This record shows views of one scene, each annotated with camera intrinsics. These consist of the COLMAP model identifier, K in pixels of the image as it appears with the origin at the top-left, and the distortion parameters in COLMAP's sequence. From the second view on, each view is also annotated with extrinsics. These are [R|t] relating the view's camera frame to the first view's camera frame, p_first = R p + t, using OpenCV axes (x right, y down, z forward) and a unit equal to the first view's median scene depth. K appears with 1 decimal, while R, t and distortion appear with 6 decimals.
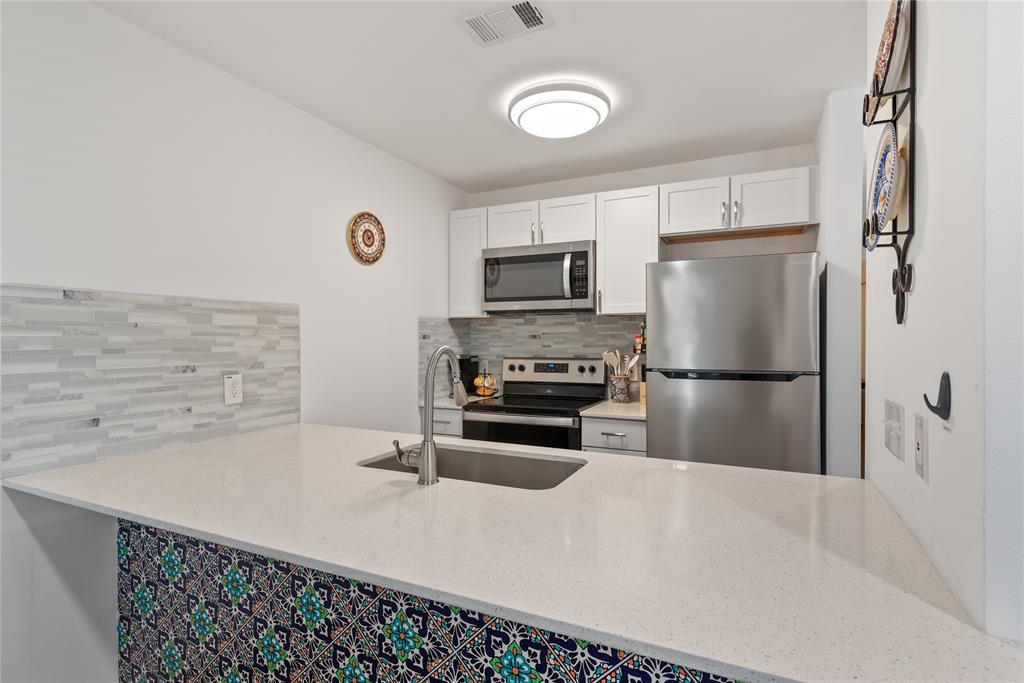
lens RADIAL K [[504.2, 0, 504.9], [0, 504.2, 341.3], [0, 0, 1]] dist [0.011318, -0.004729]
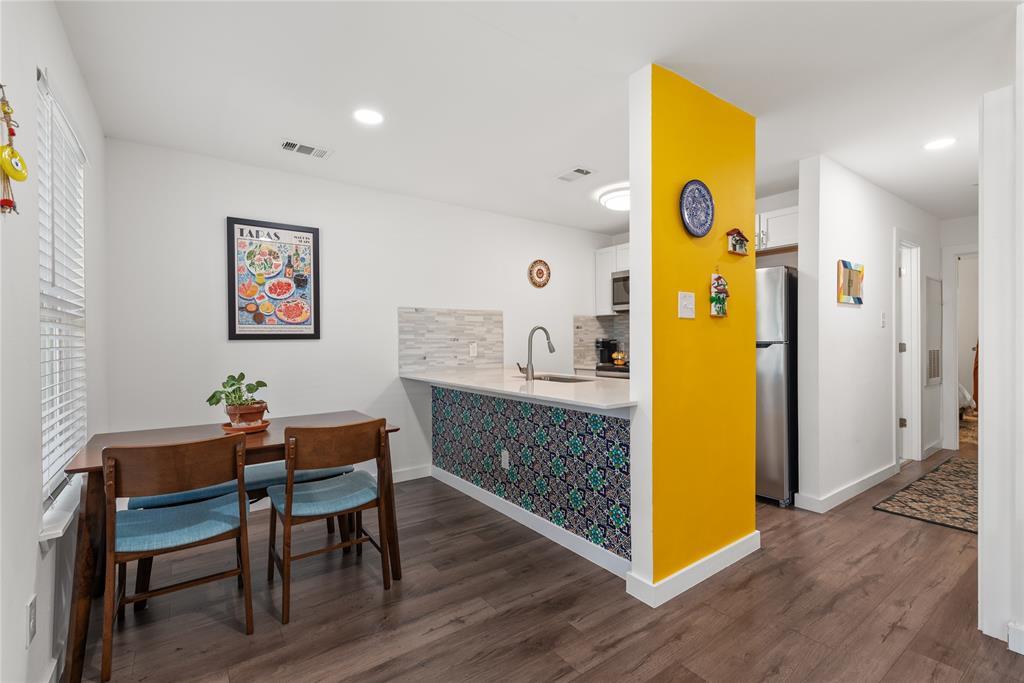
lens RADIAL K [[459.3, 0, 516.1], [0, 459.3, 343.6], [0, 0, 1]] dist [0.009519, -0.000052]
pose [[0.890930, -0.003673, -0.454126, 0.422086], [0.004858, 0.999987, 0.001444, 0.050231], [0.454115, -0.003493, 0.890936, -0.550320]]
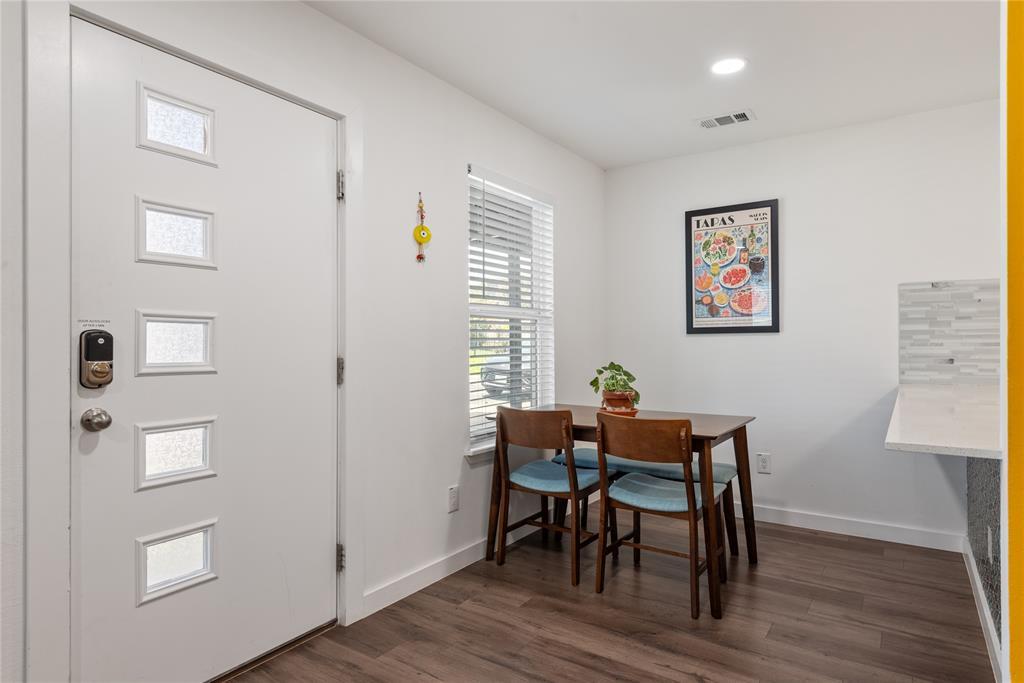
lens RADIAL K [[583.6, 0, 511.2], [0, 583.6, 342.4], [0, 0, 1]] dist [0.002222, -0.001651]
pose [[-0.134626, -0.004012, -0.990888, 0.763468], [-0.003286, 0.999988, -0.003602, 0.066953], [0.990891, 0.002771, -0.134638, -0.095740]]
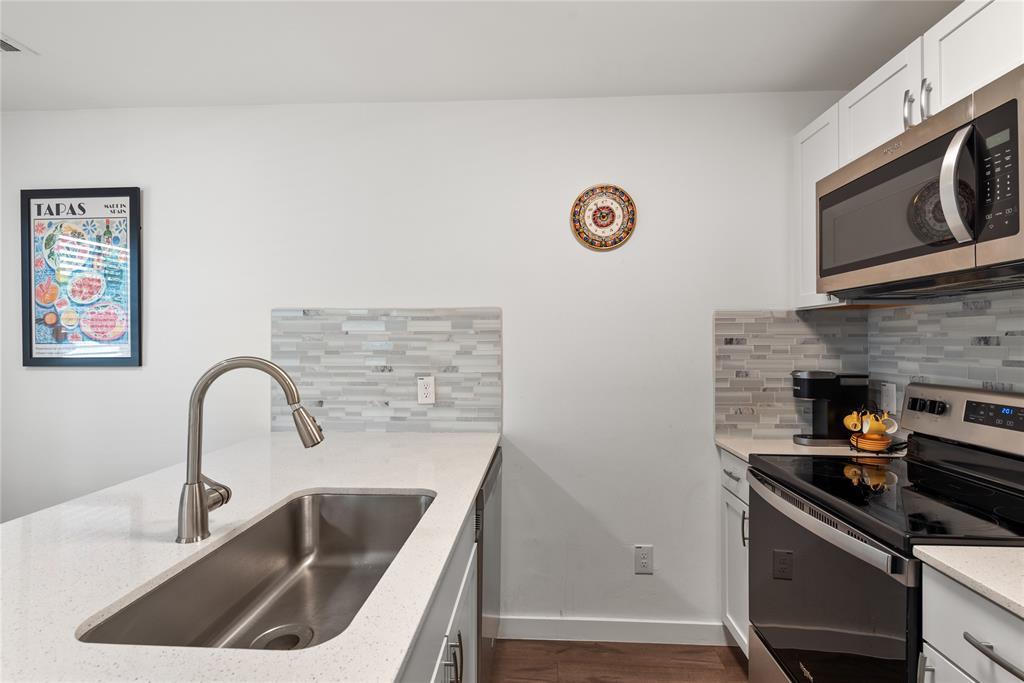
lens RADIAL K [[462.4, 0, 514.5], [0, 462.4, 334.8], [0, 0, 1]] dist [0.006964, -0.001373]
pose [[0.399434, -0.010164, -0.916706, 0.343747], [-0.005765, 0.999891, -0.013598, -0.008544], [0.916744, 0.010716, 0.399332, 0.593232]]
